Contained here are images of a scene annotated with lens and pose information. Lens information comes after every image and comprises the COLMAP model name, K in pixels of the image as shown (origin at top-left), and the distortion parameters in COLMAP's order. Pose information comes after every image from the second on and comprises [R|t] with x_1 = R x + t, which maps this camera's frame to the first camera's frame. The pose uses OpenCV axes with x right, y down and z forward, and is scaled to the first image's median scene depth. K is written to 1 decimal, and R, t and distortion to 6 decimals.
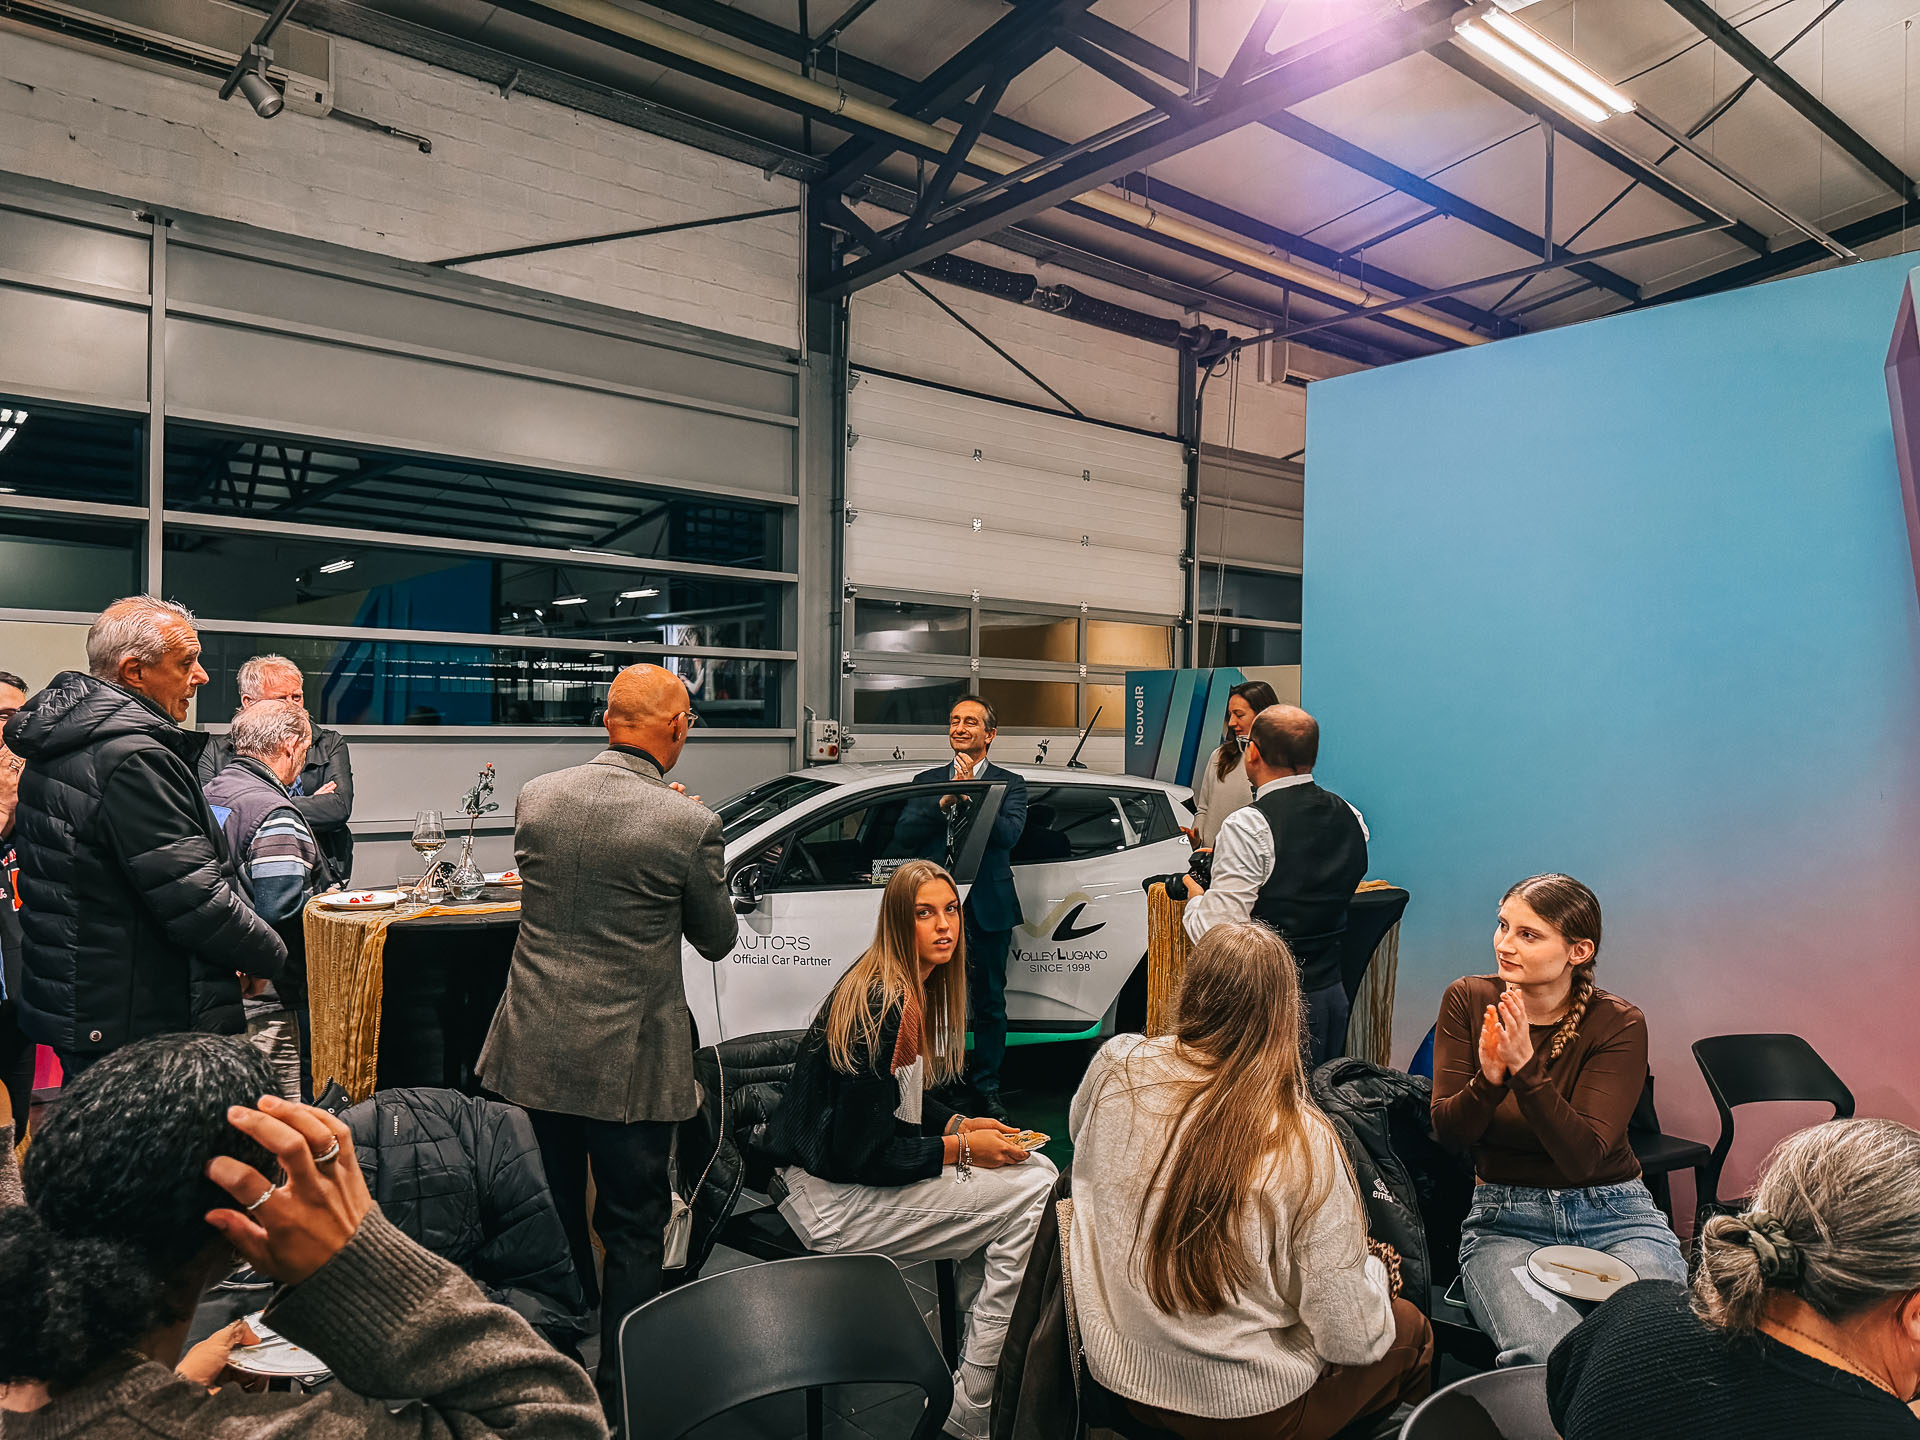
lens RADIAL K [[1358.1, 0, 965.5], [0, 1358.1, 723.8], [0, 0, 1]] dist [0.061352, -0.046011]
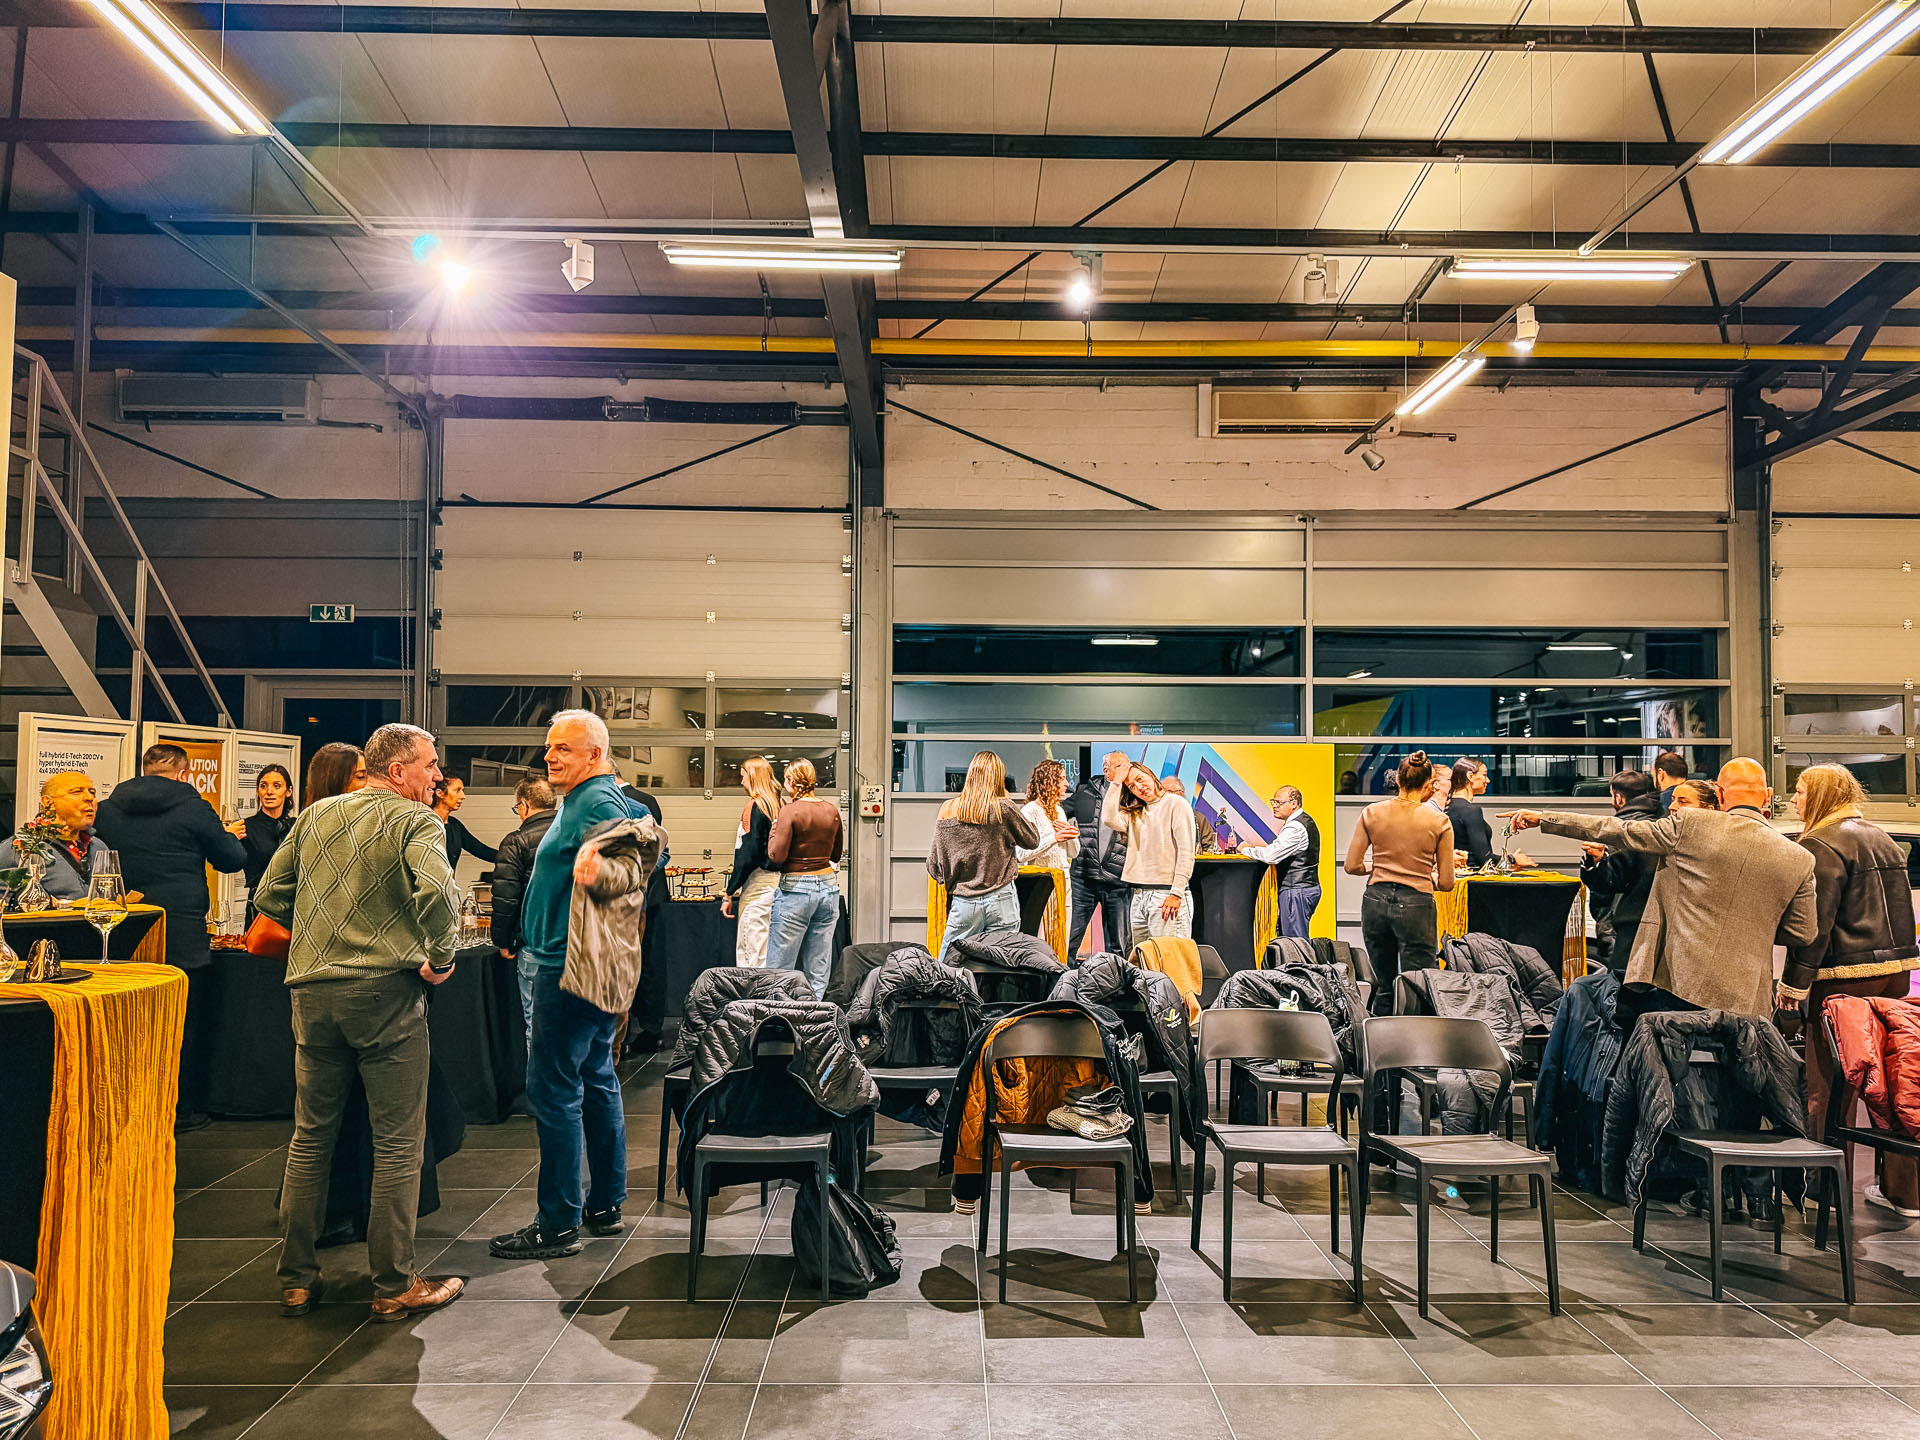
lens RADIAL K [[1358.1, 0, 986.8], [0, 1358.1, 776.4], [0, 0, 1]] dist [0.061352, -0.046011]
pose [[0.781336, -0.026573, -0.623545, 0.144341], [0.016738, 0.999626, -0.021626, 0.001096], [0.623887, 0.006460, 0.781488, -0.497967]]
